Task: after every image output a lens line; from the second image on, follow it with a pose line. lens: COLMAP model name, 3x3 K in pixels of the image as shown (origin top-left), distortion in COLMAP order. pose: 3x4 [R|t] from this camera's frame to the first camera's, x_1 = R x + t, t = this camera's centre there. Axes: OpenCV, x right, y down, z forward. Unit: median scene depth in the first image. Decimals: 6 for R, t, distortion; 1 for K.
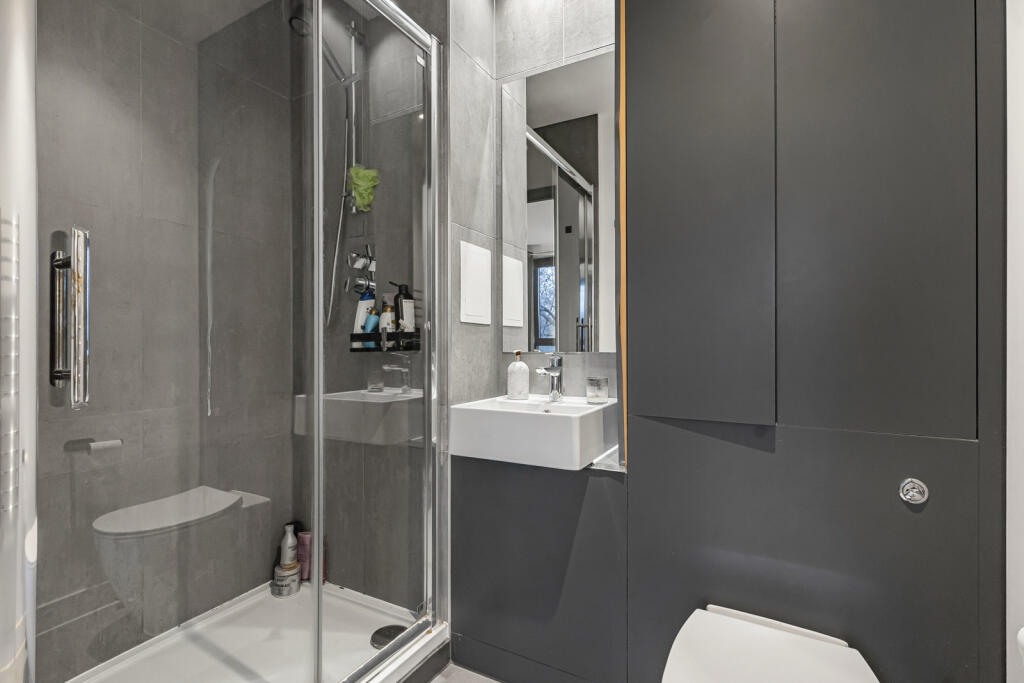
lens RADIAL K [[475.9, 0, 512.8], [0, 475.9, 359.6], [0, 0, 1]] dist [-0.001343, -0.000094]
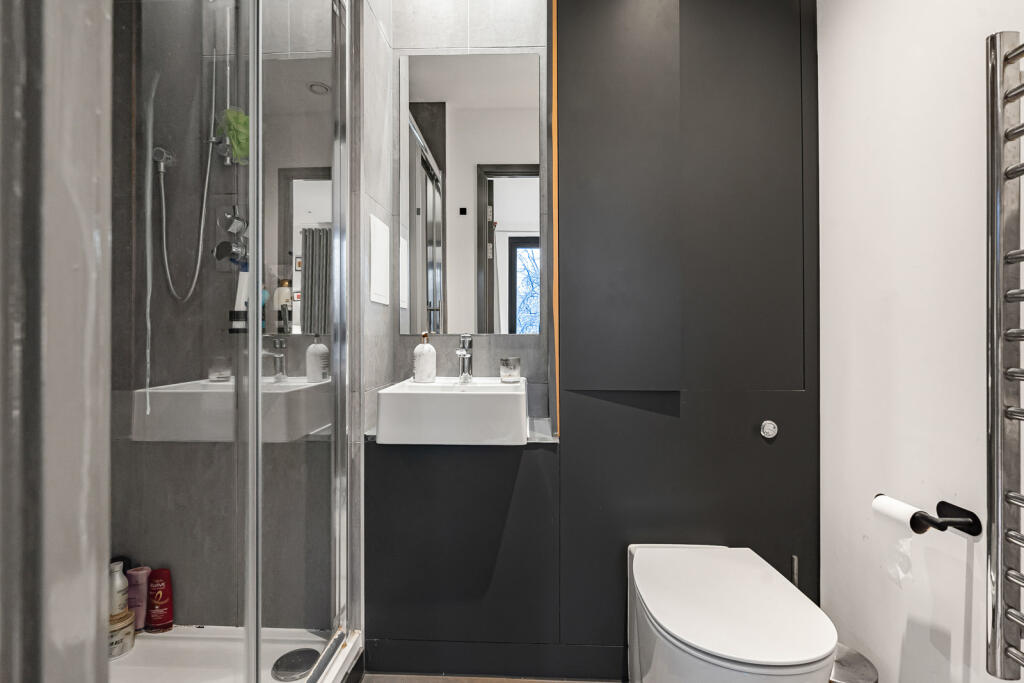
lens RADIAL K [[480.3, 0, 512.0], [0, 480.3, 341.5], [0, 0, 1]] dist [0.000439, -0.007527]
pose [[0.894055, -0.003785, 0.447941, -0.274625], [0.007872, 0.999943, -0.007261, 0.008195], [-0.447887, 0.010018, 0.894034, 0.041451]]
